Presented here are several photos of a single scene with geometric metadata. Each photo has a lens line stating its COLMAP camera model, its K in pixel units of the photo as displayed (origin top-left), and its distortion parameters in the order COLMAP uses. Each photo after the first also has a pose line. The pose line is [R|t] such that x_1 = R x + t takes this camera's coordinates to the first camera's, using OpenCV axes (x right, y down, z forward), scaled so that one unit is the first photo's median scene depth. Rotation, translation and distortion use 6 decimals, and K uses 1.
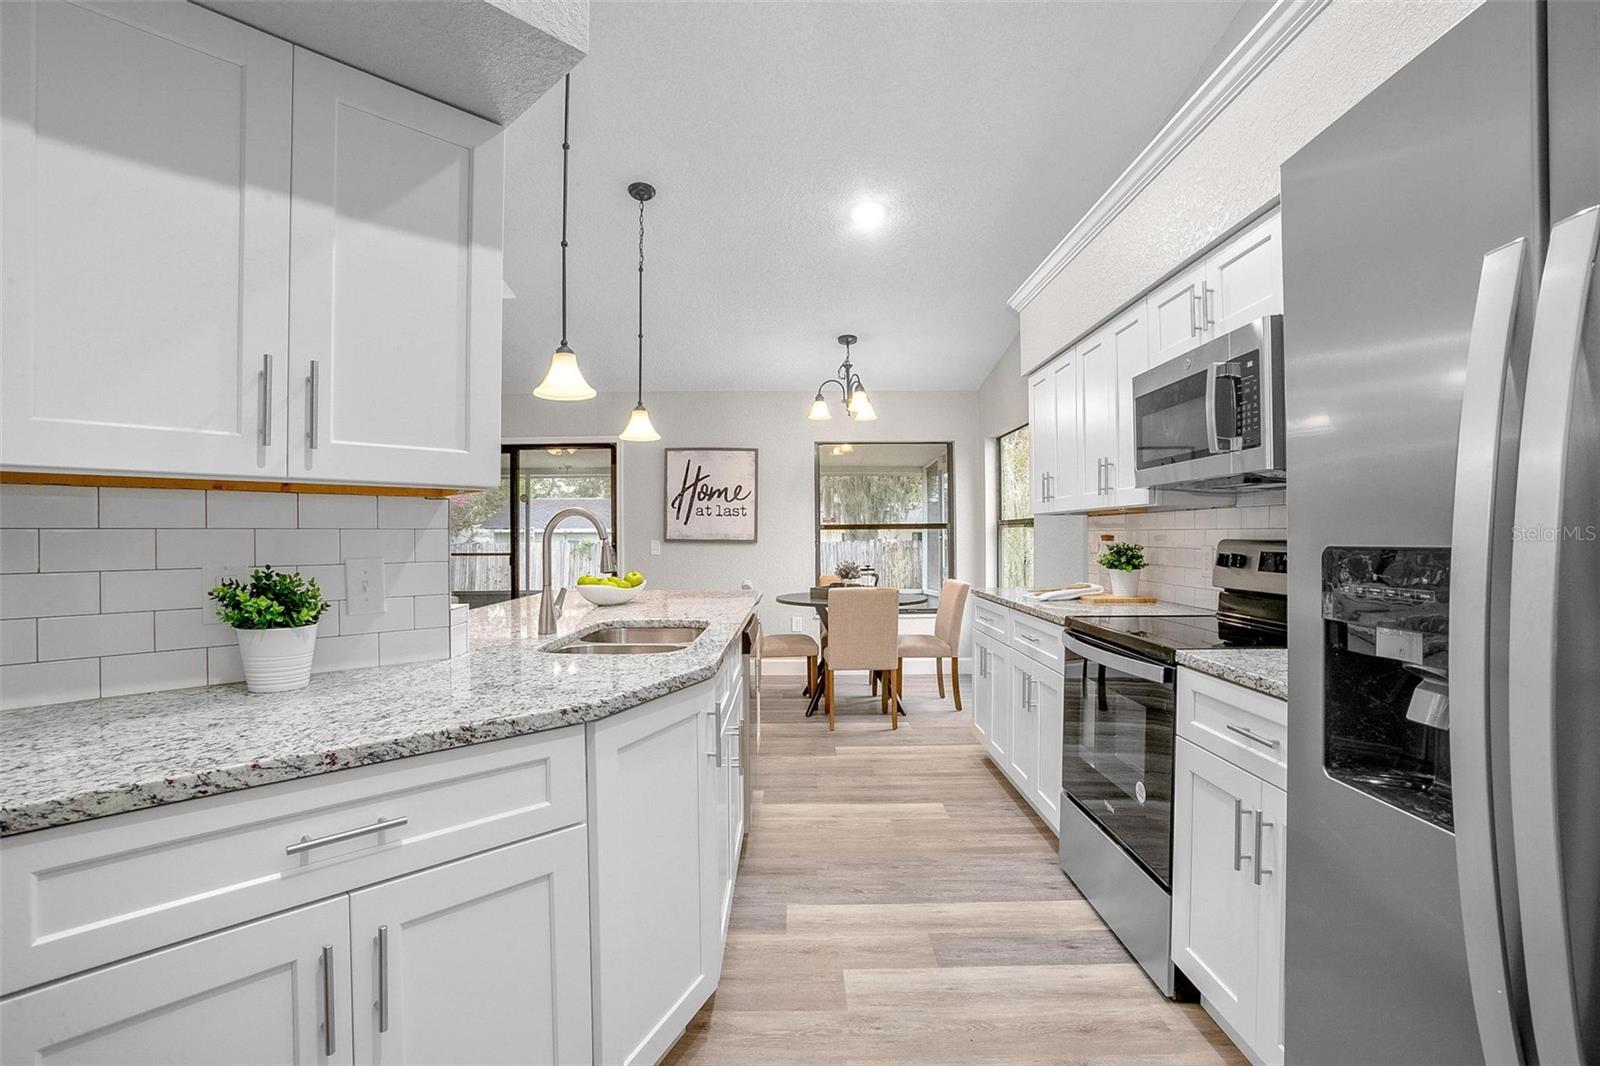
lens RADIAL K [[726.2, 0, 798.0], [0, 726.2, 534.6], [0, 0, 1]] dist [-0.071062, 0.029083]
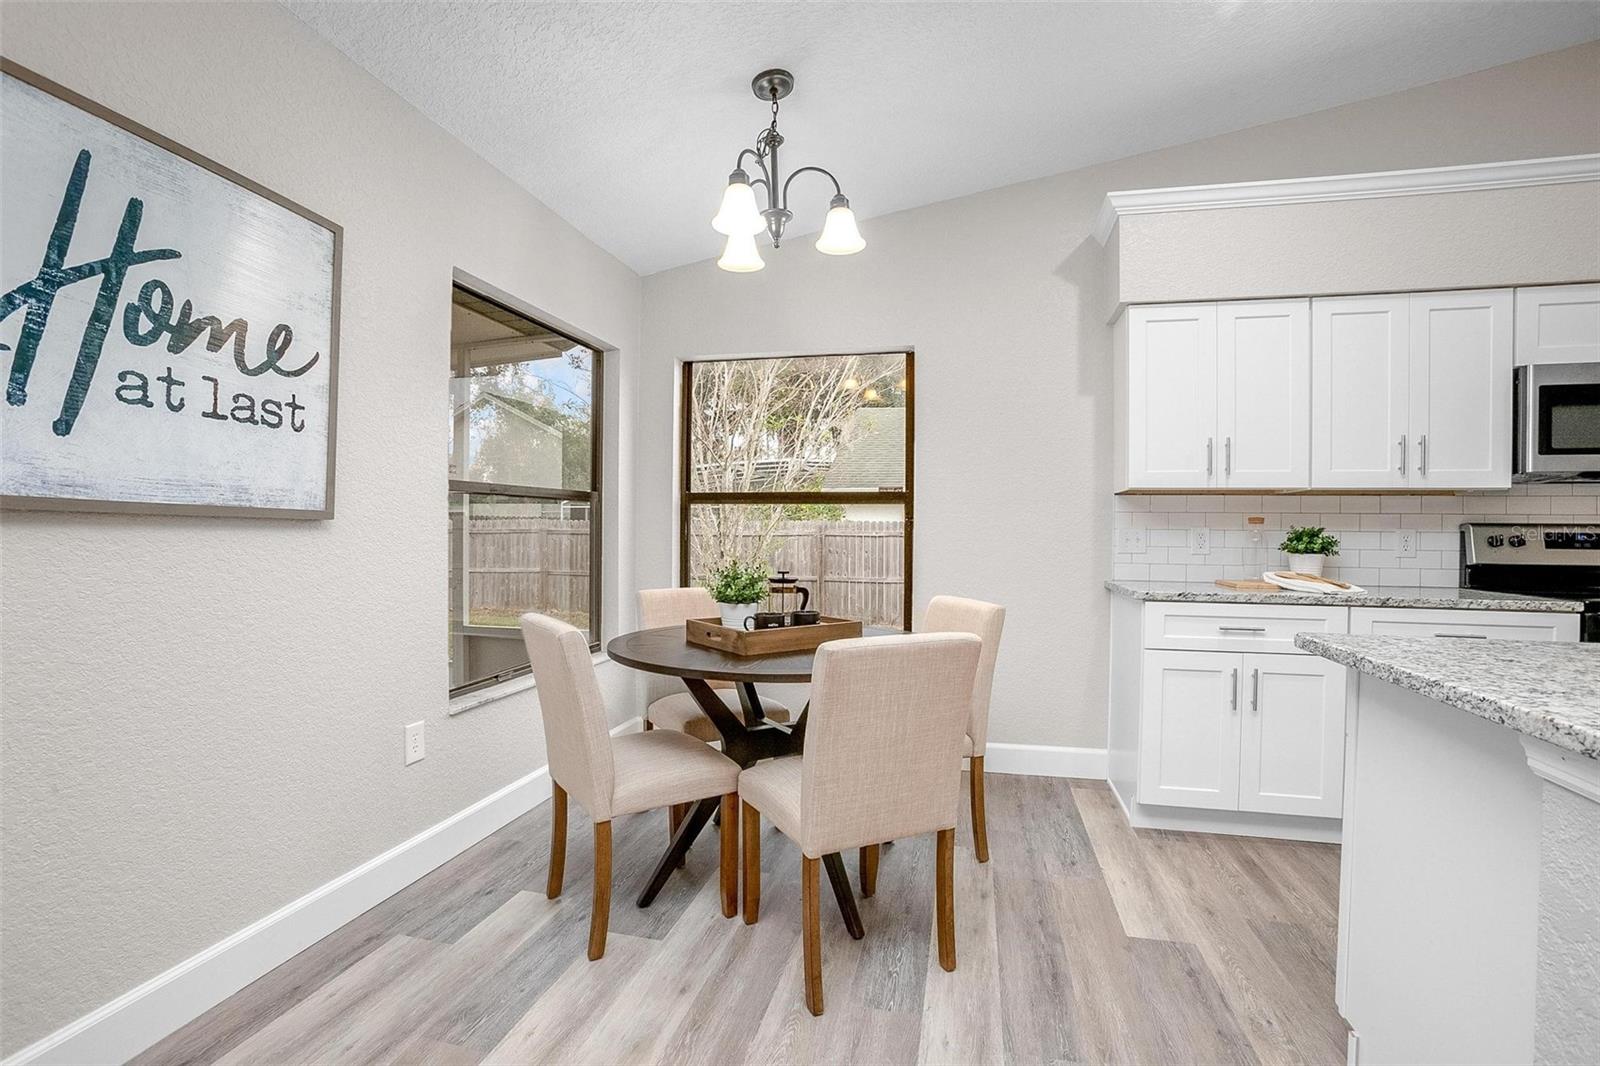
lens RADIAL K [[726.2, 0, 798.0], [0, 726.2, 534.6], [0, 0, 1]] dist [-0.071062, 0.029083]
pose [[0.240726, 0.000585, 0.970593, -0.308502], [-0.011726, 0.999929, 0.002305, 0.014356], [-0.970522, -0.011936, 0.240715, 0.727461]]
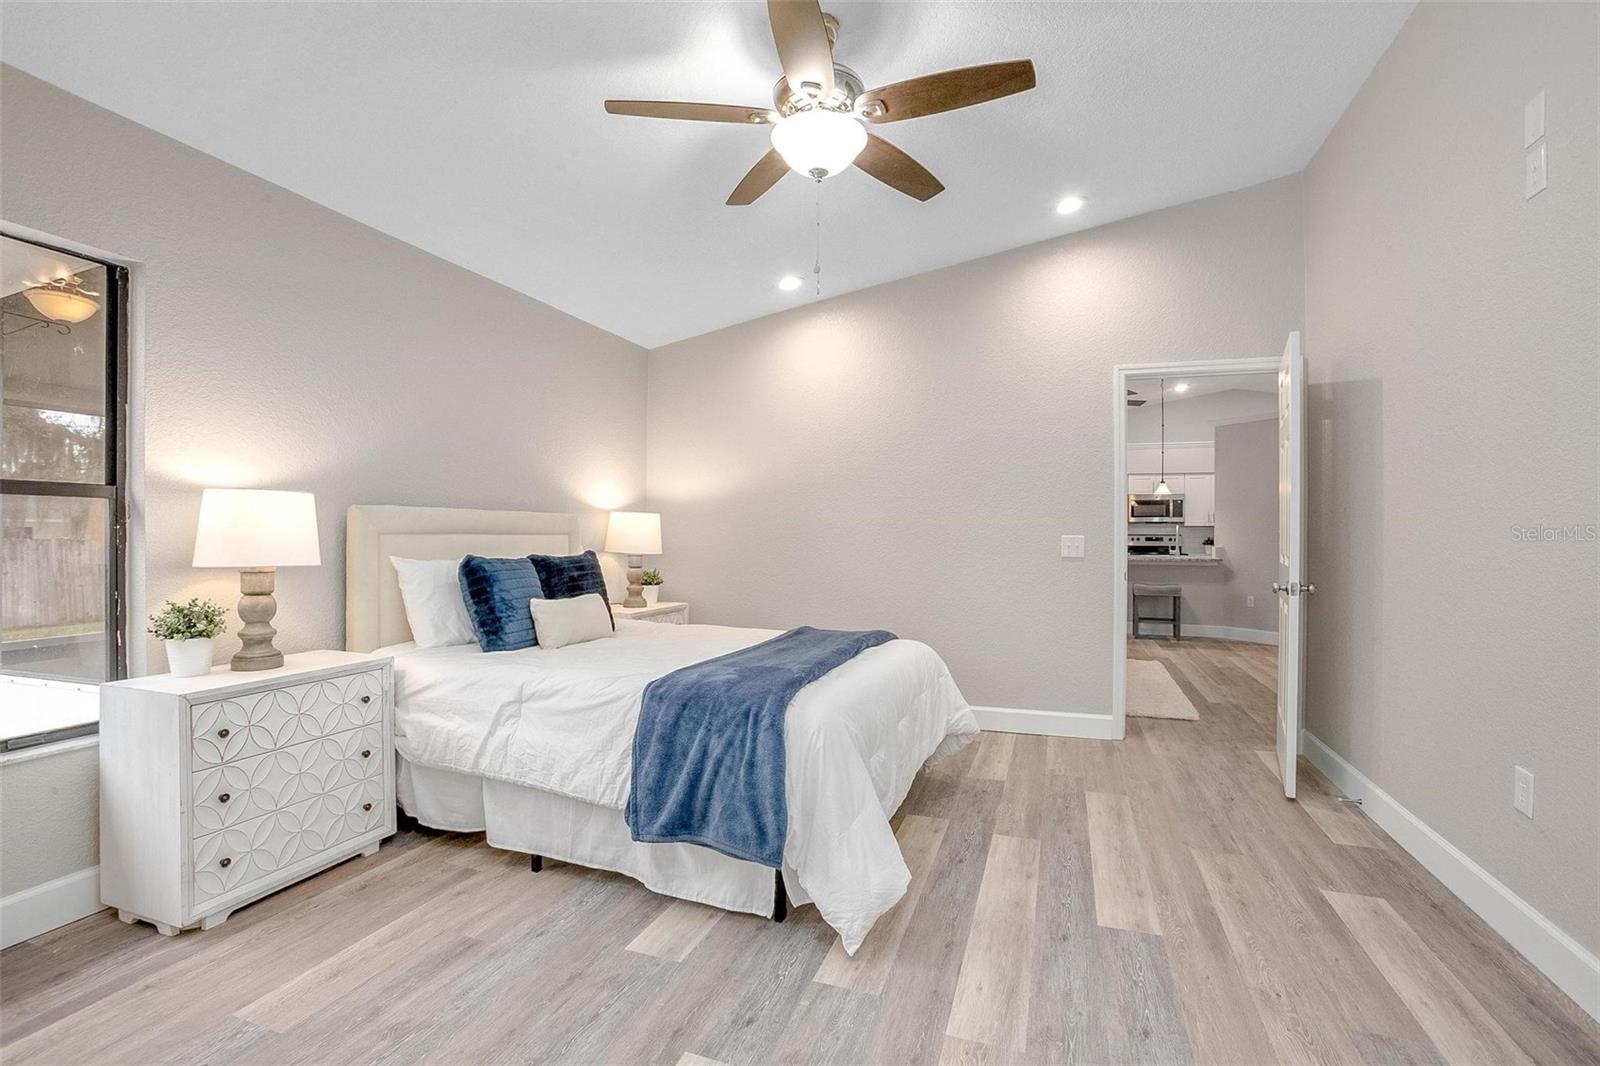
lens RADIAL K [[734.9, 0, 795.9], [0, 734.9, 534.9], [0, 0, 1]] dist [-0.074456, 0.033560]
pose [[0.343272, 0.006280, 0.939215, -1.678389], [-0.009044, 0.999953, -0.003381, 0.017254], [-0.939192, -0.007334, 0.343313, 0.558729]]
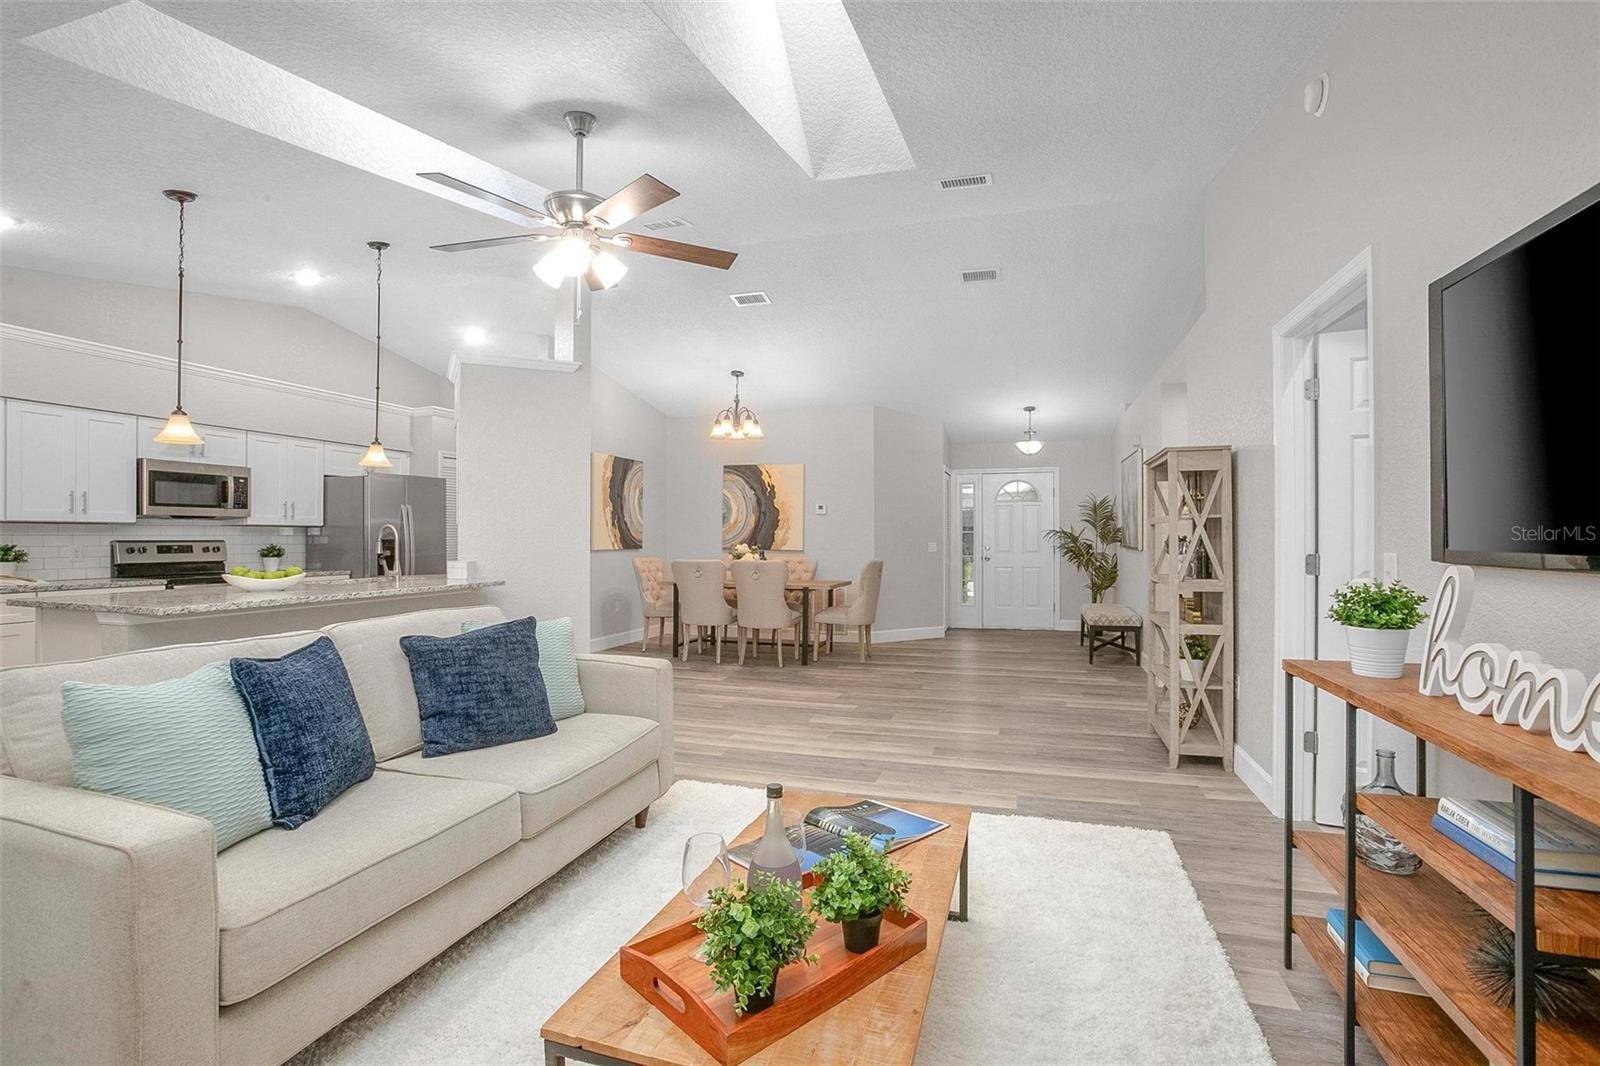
lens RADIAL K [[726.2, 0, 798.0], [0, 726.2, 534.6], [0, 0, 1]] dist [-0.071062, 0.029083]
pose [[-0.950832, 0.007511, 0.309615, -0.758687], [0.005996, 0.999965, -0.005846, 0.005231], [-0.309648, -0.003703, -0.950844, 0.931229]]
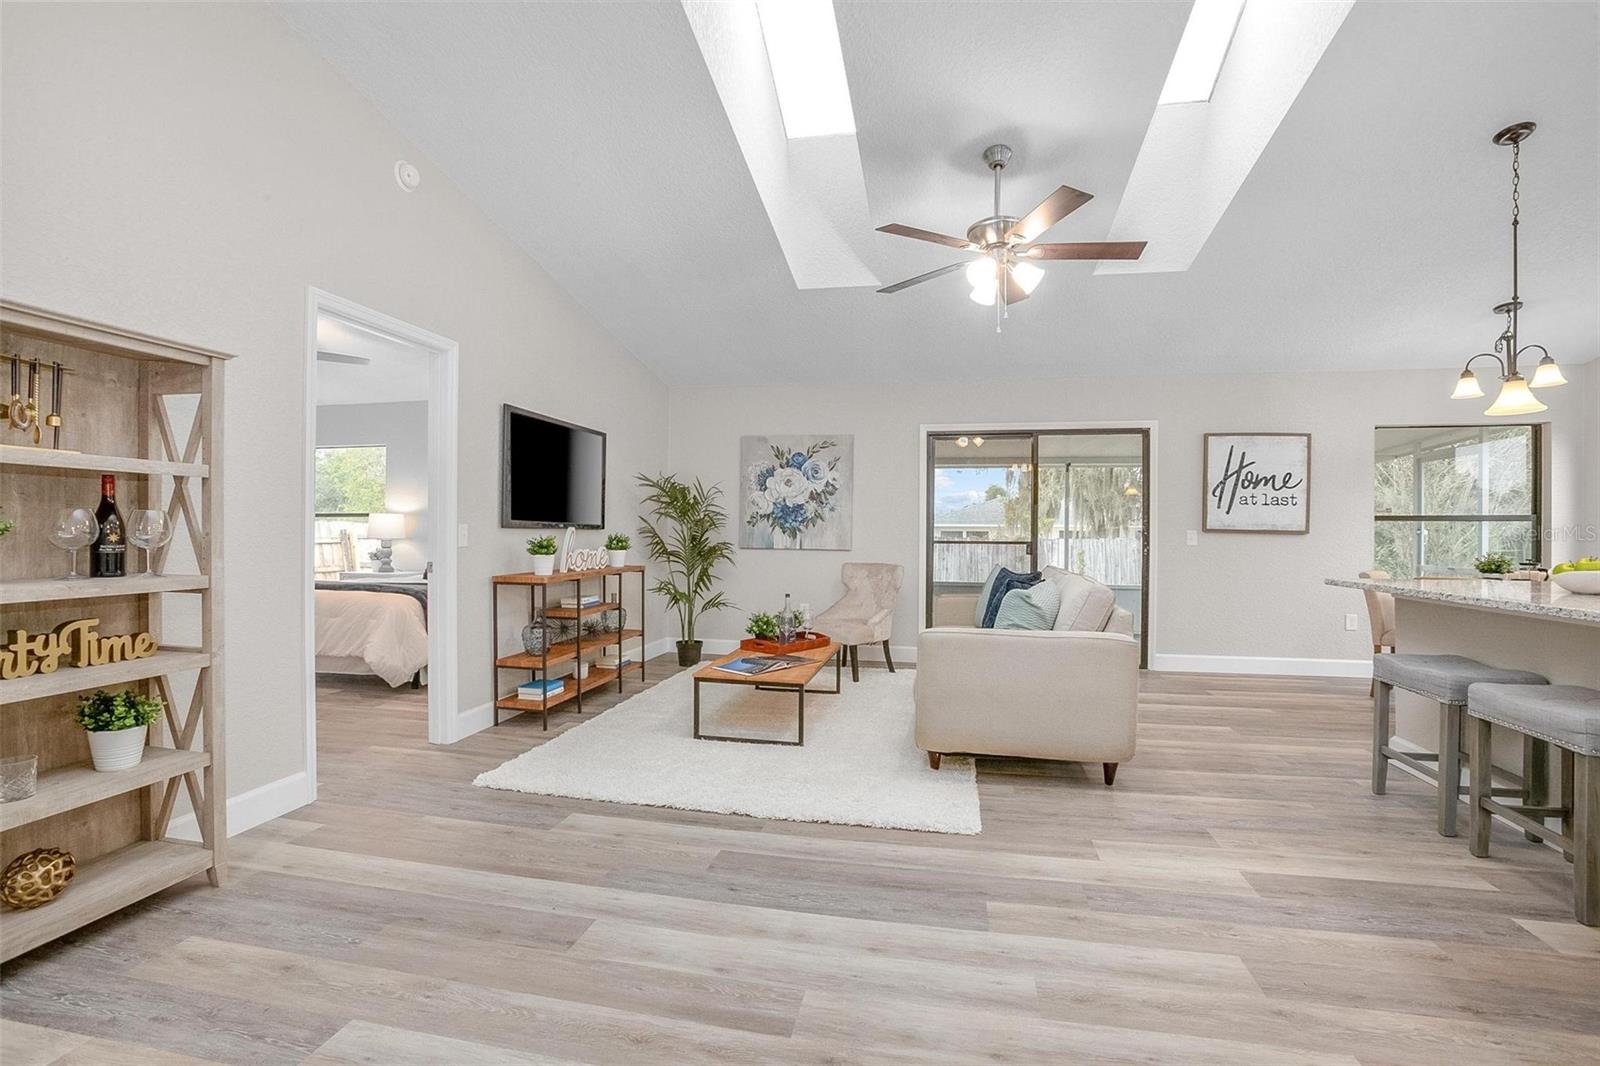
lens RADIAL K [[734.9, 0, 795.9], [0, 734.9, 534.9], [0, 0, 1]] dist [-0.074456, 0.033560]
pose [[0.977278, 0.013761, -0.211512, -0.508322], [-0.012944, 0.999902, 0.005246, 0.016065], [0.211564, -0.002389, 0.977361, -0.038925]]
